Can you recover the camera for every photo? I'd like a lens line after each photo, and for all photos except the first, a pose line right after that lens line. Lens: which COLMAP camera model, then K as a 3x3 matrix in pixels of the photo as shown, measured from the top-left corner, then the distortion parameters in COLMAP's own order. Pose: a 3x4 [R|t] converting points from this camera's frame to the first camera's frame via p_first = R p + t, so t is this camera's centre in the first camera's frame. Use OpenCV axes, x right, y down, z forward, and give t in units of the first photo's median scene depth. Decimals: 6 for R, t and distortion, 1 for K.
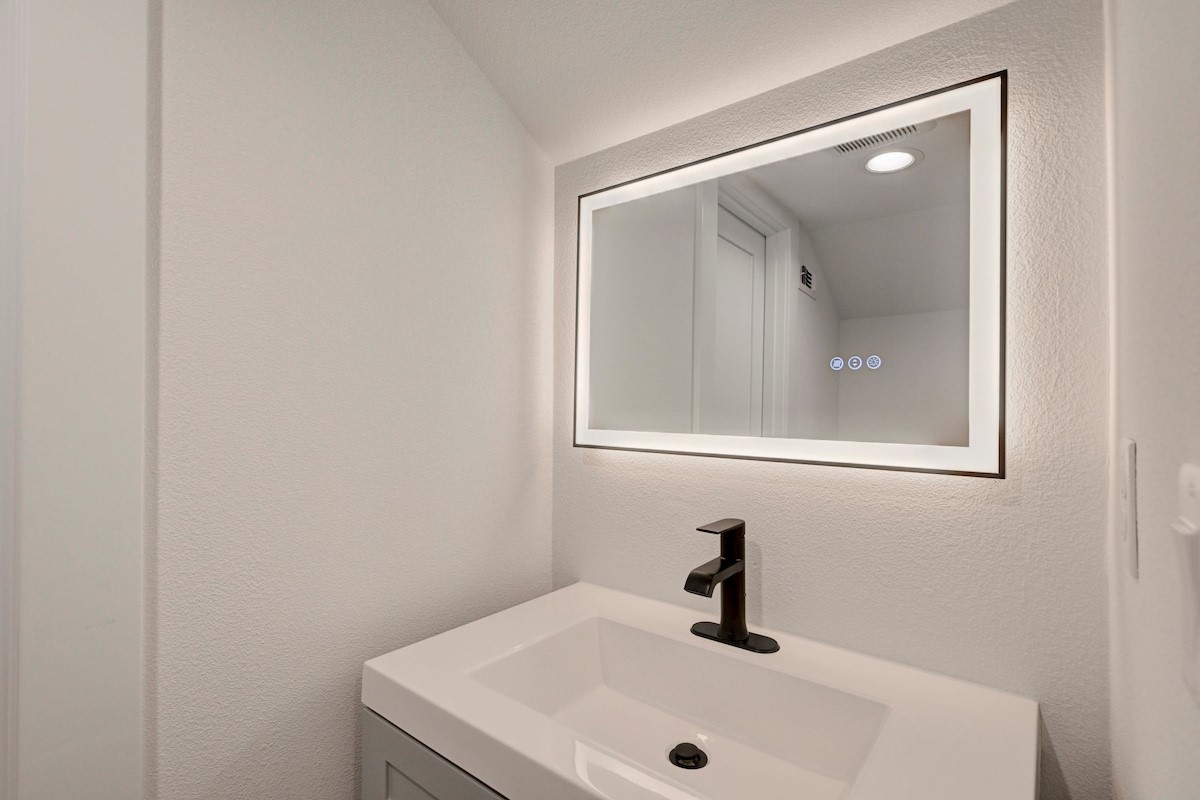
lens RADIAL K [[558.6, 0, 601.8], [0, 558.6, 400.8], [0, 0, 1]] dist [-0.002760, 0.000459]
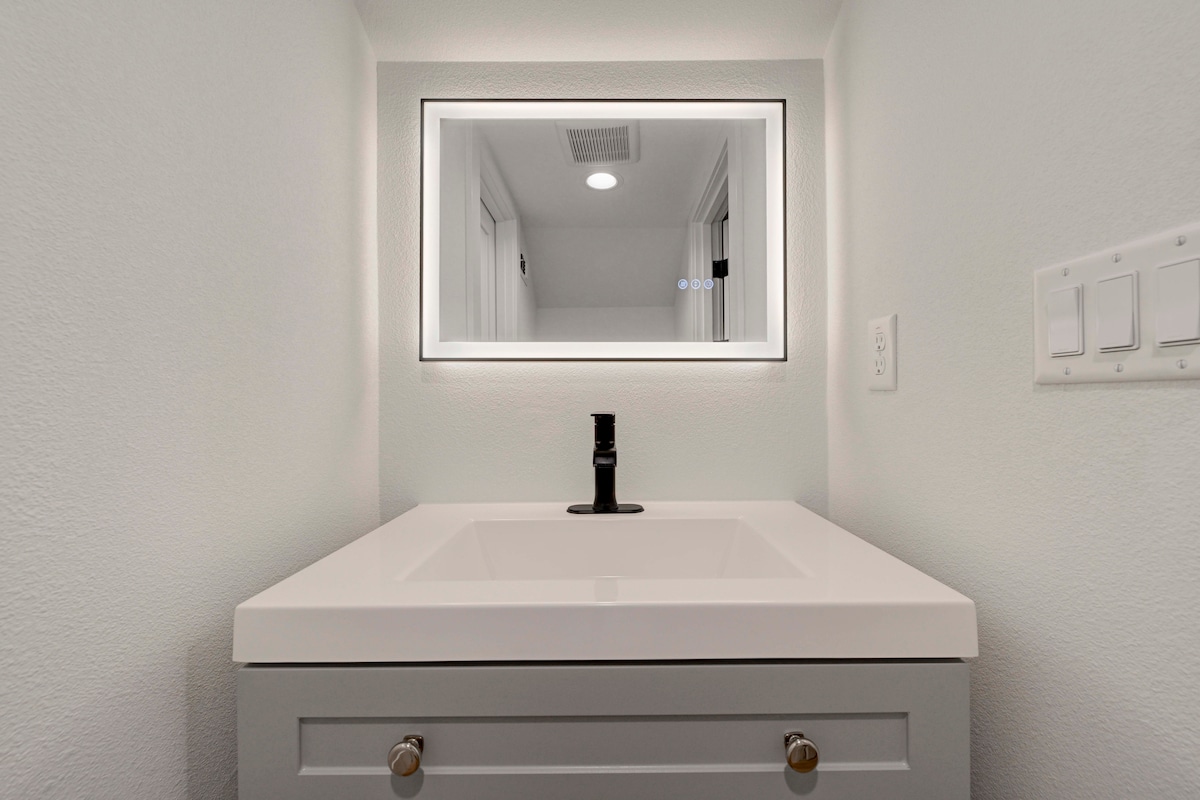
lens RADIAL K [[475.1, 0, 611.3], [0, 475.1, 400.3], [0, 0, 1]] dist [-0.001327, -0.000527]
pose [[0.781154, -0.011172, 0.624238, -0.412380], [0.003518, 0.999903, 0.013494, 0.190519], [-0.624328, -0.008345, 0.781118, 0.218784]]
